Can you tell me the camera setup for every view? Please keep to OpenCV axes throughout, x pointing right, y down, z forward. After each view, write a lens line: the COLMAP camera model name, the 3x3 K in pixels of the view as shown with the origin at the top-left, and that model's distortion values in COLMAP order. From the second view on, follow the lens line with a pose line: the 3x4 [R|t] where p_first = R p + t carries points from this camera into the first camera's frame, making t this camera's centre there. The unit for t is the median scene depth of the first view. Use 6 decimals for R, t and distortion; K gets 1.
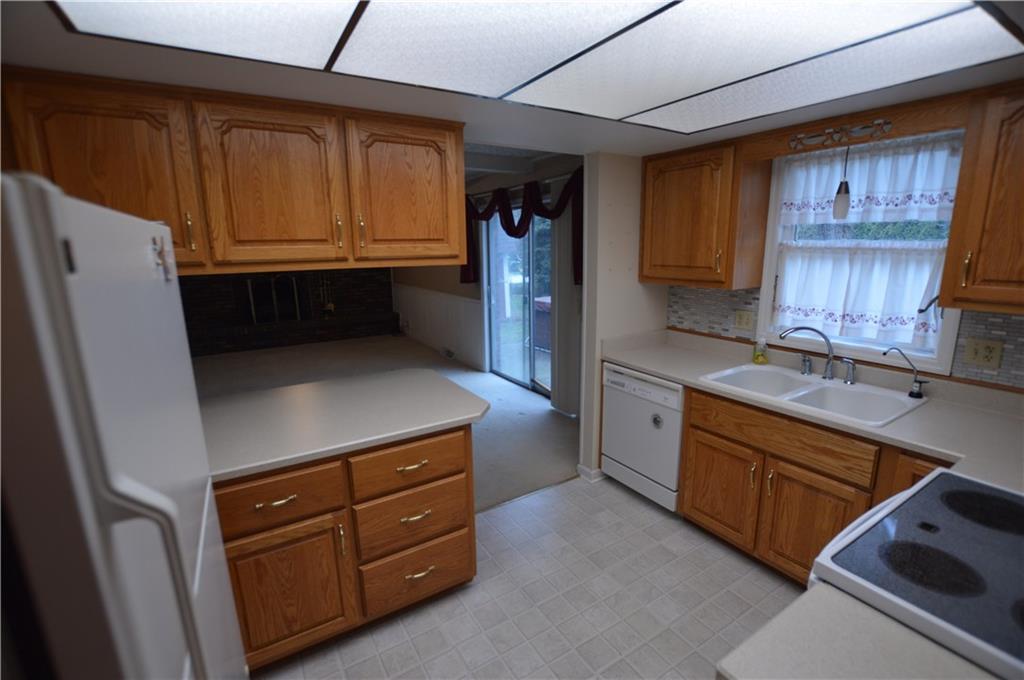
lens RADIAL K [[453.7, 0, 516.6], [0, 453.7, 341.1], [0, 0, 1]] dist [-0.032901, 0.000727]
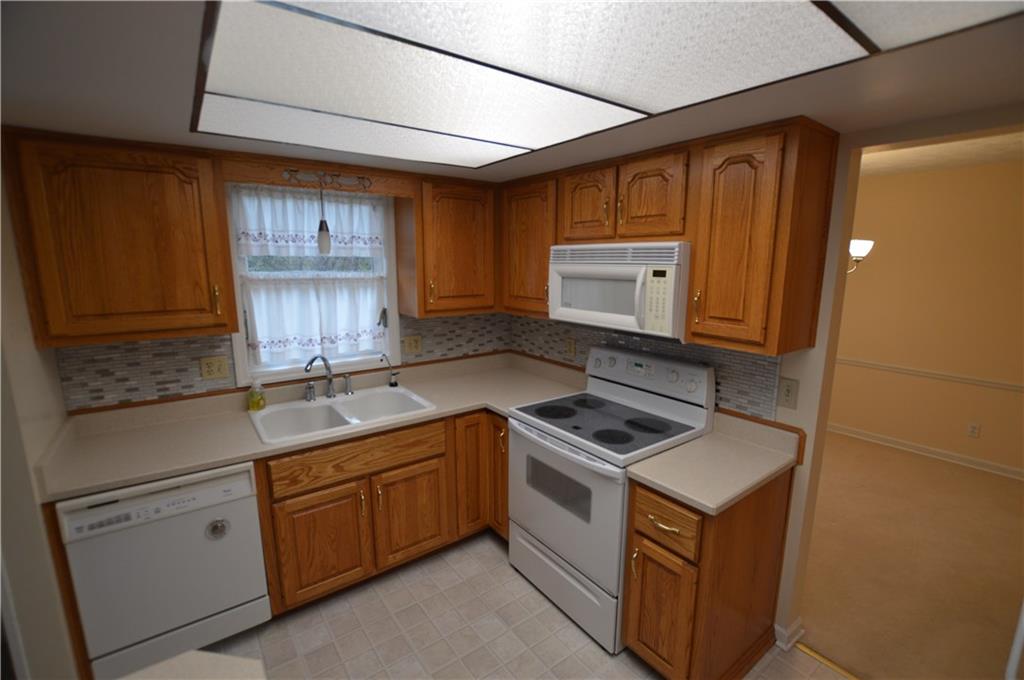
lens RADIAL K [[453.7, 0, 512.8], [0, 453.7, 343.1], [0, 0, 1]] dist [-0.032901, 0.000727]
pose [[-0.082479, -0.163813, 0.983037, -0.452071], [0.202615, 0.963041, 0.177481, -0.165057], [-0.975779, 0.213816, -0.046240, 0.647451]]
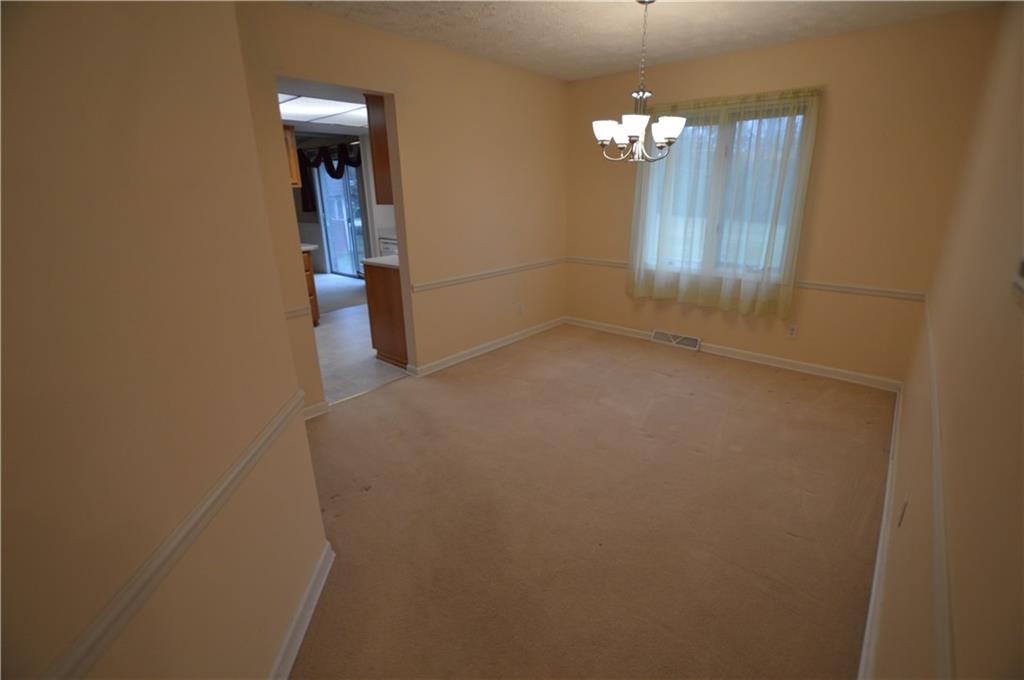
lens RADIAL K [[453.7, 0, 508.1], [0, 453.7, 332.8], [0, 0, 1]] dist [-0.032901, 0.000727]
pose [[0.958185, -0.092690, 0.270721, 0.218431], [0.066259, 0.992240, 0.105209, 0.405742], [-0.278372, -0.082871, 0.956891, -1.609081]]
